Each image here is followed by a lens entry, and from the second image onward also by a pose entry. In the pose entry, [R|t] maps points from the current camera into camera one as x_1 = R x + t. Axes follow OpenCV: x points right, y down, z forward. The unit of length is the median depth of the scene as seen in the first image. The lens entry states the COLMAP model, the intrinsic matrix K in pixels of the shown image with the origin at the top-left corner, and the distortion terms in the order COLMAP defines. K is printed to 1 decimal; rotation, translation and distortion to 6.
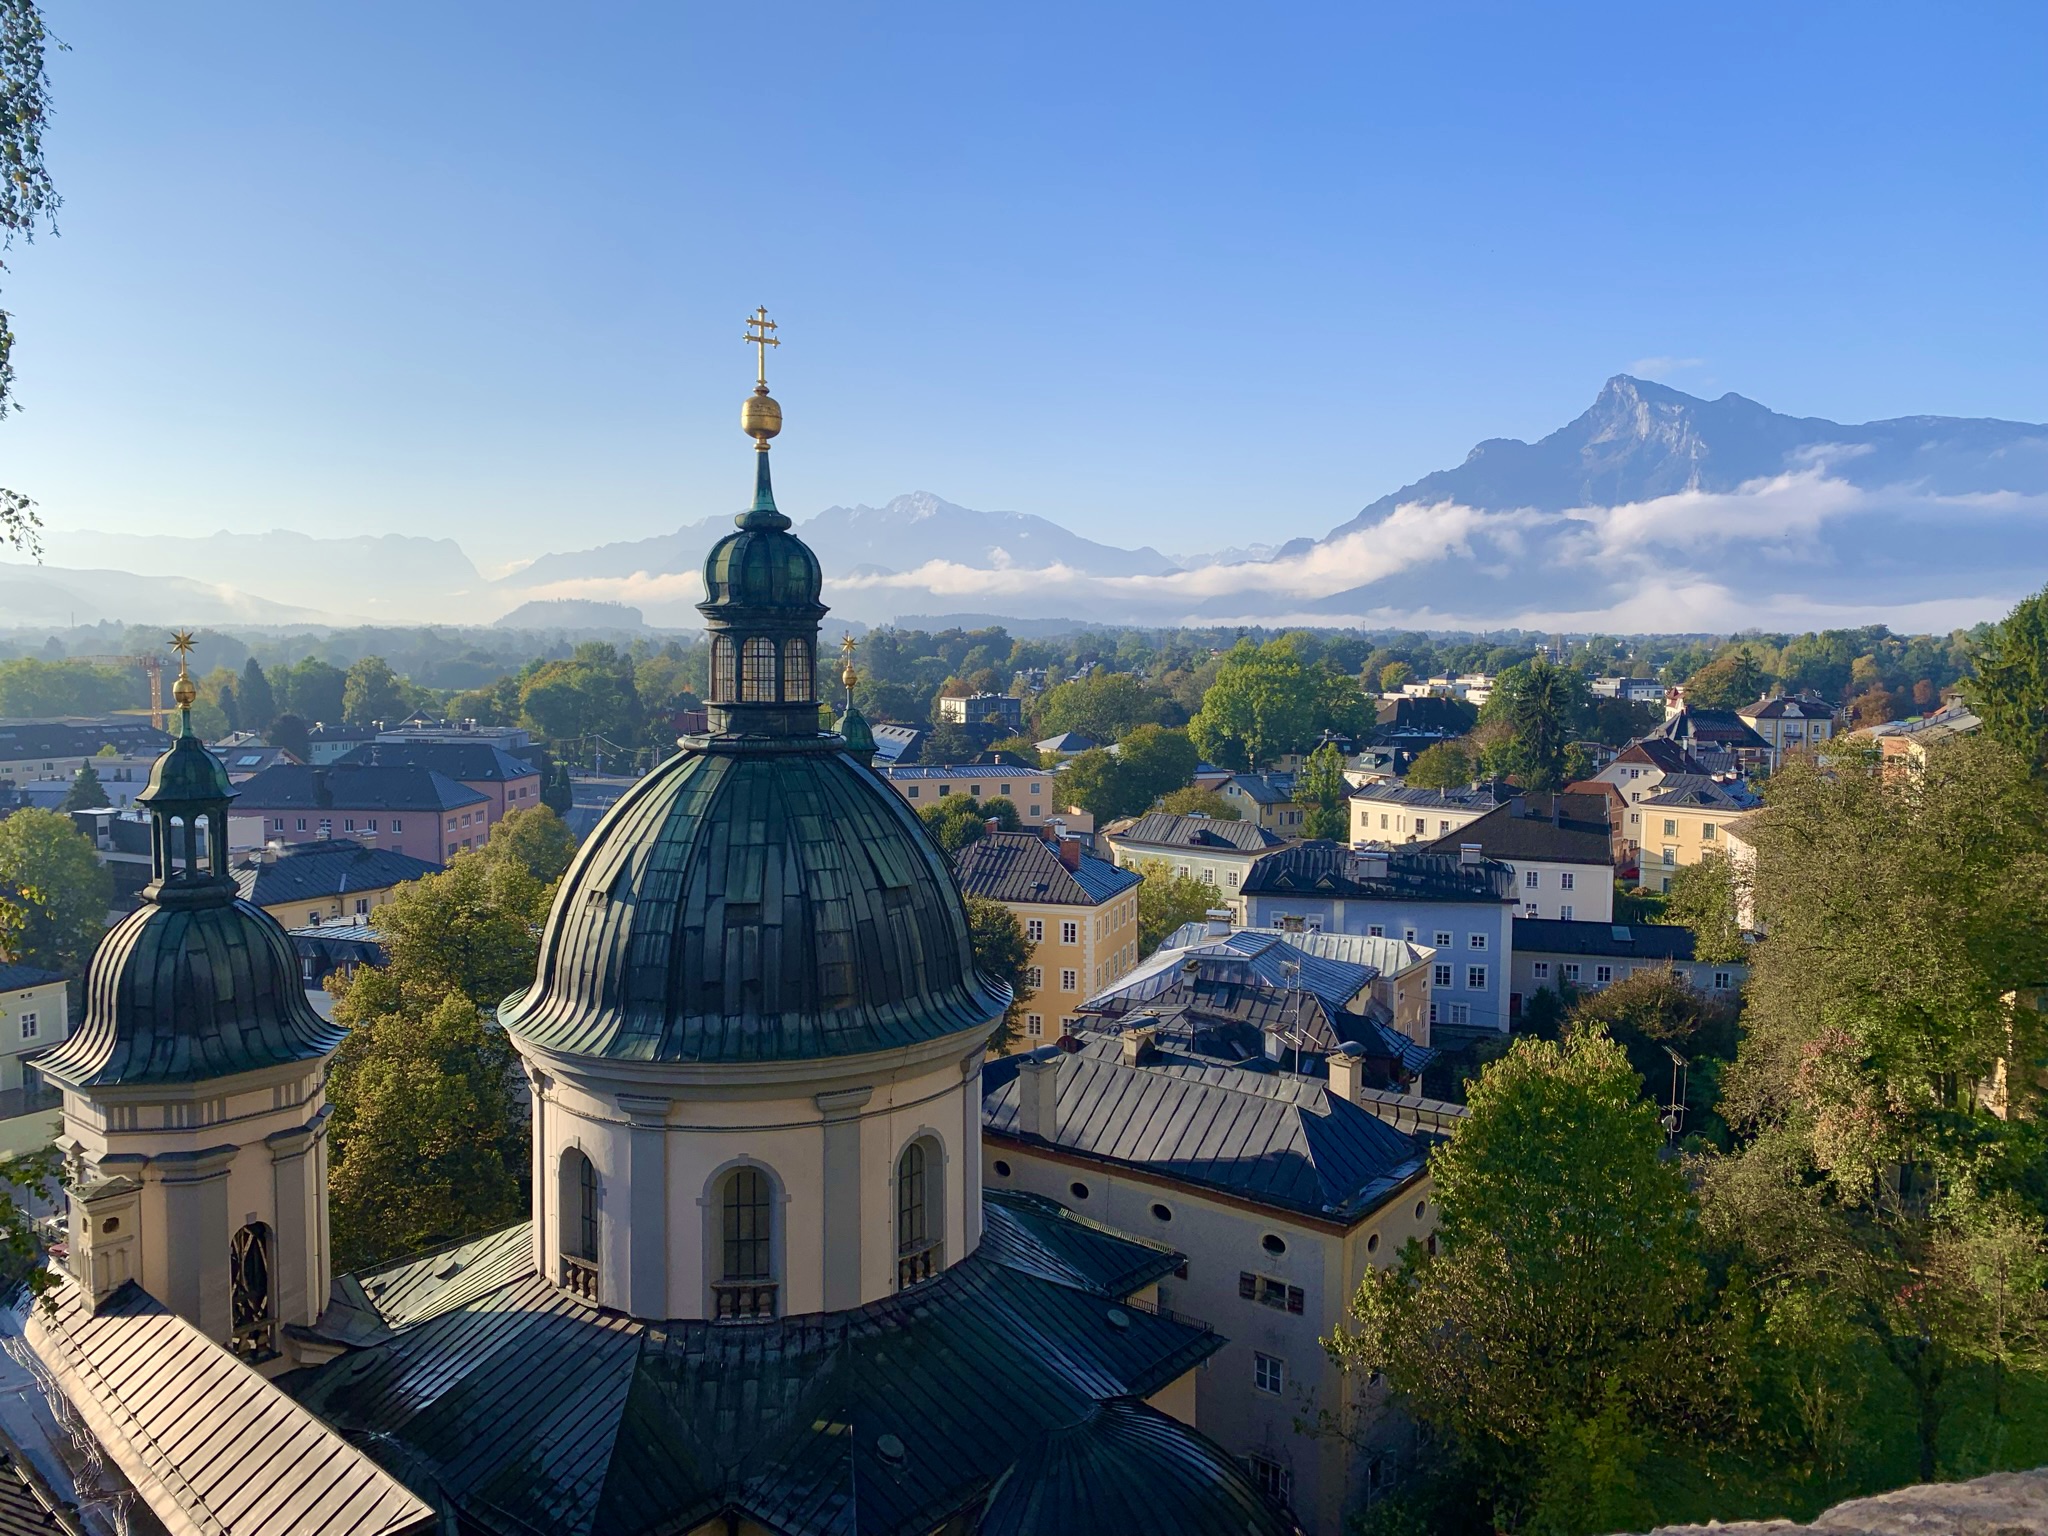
lens RADIAL K [[1565.5, 0, 1006.0], [0, 1565.5, 740.6], [0, 0, 1]] dist [0.064701, -0.051292]
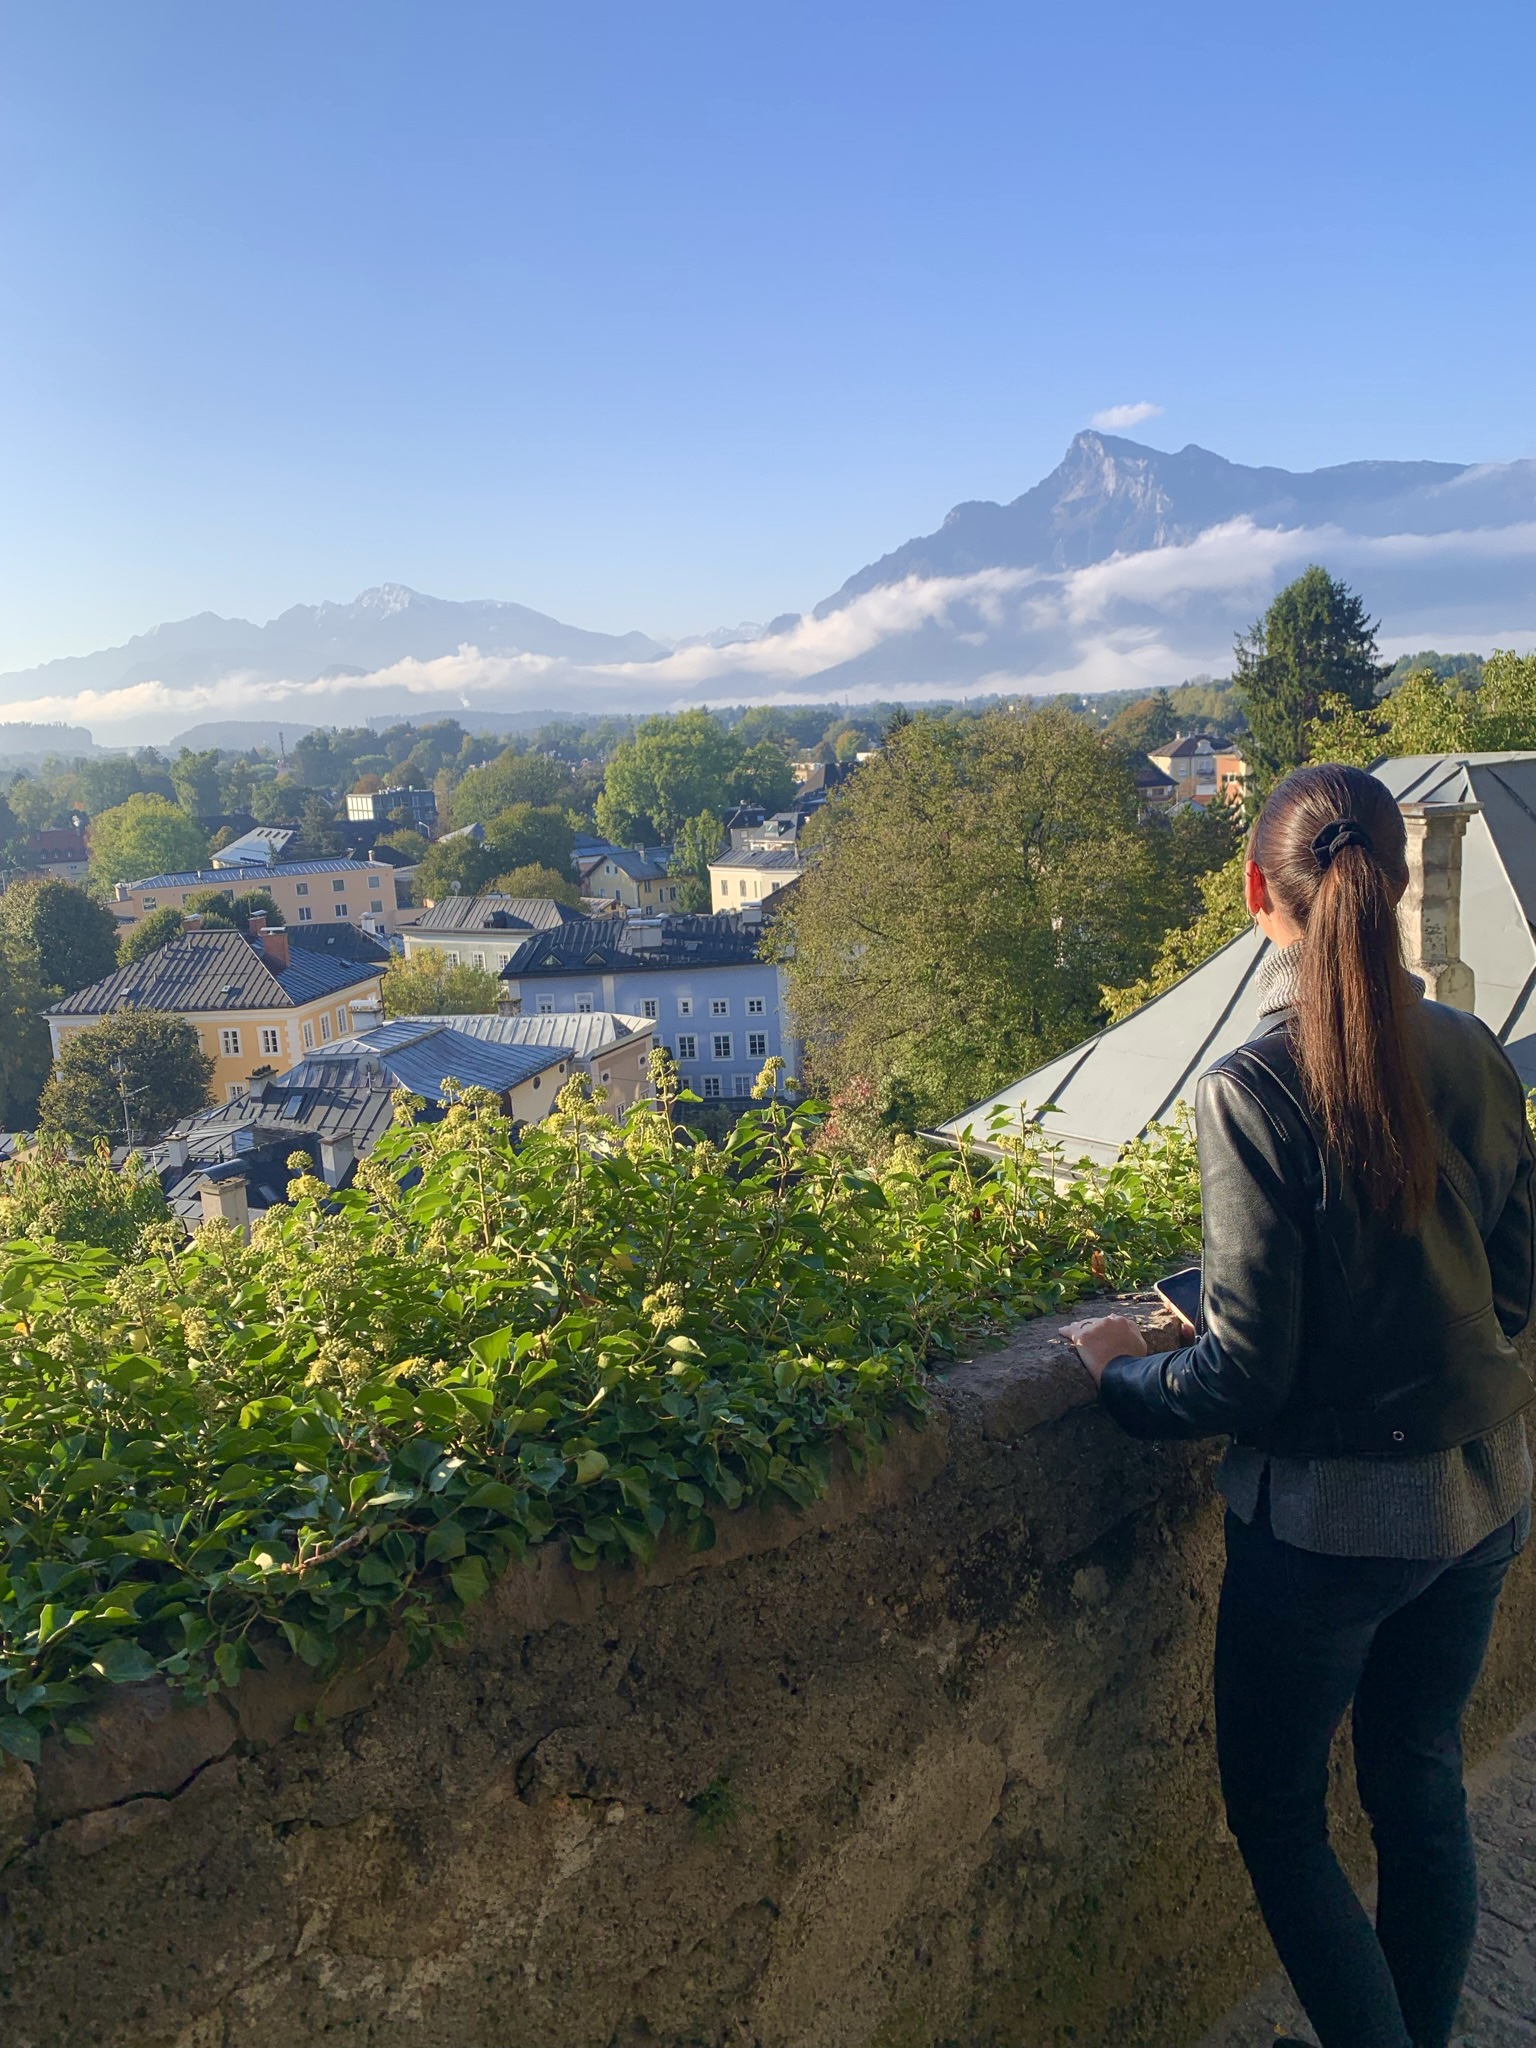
lens RADIAL K [[1565.5, 0, 768.0], [0, 1565.5, 1020.2], [0, 0, 1]] dist [0.064701, -0.051292]
pose [[0.984886, -0.092522, 0.146422, 0.167850], [0.074641, 0.989567, 0.123232, 0.023251], [-0.156296, -0.110441, 0.981516, 0.103024]]
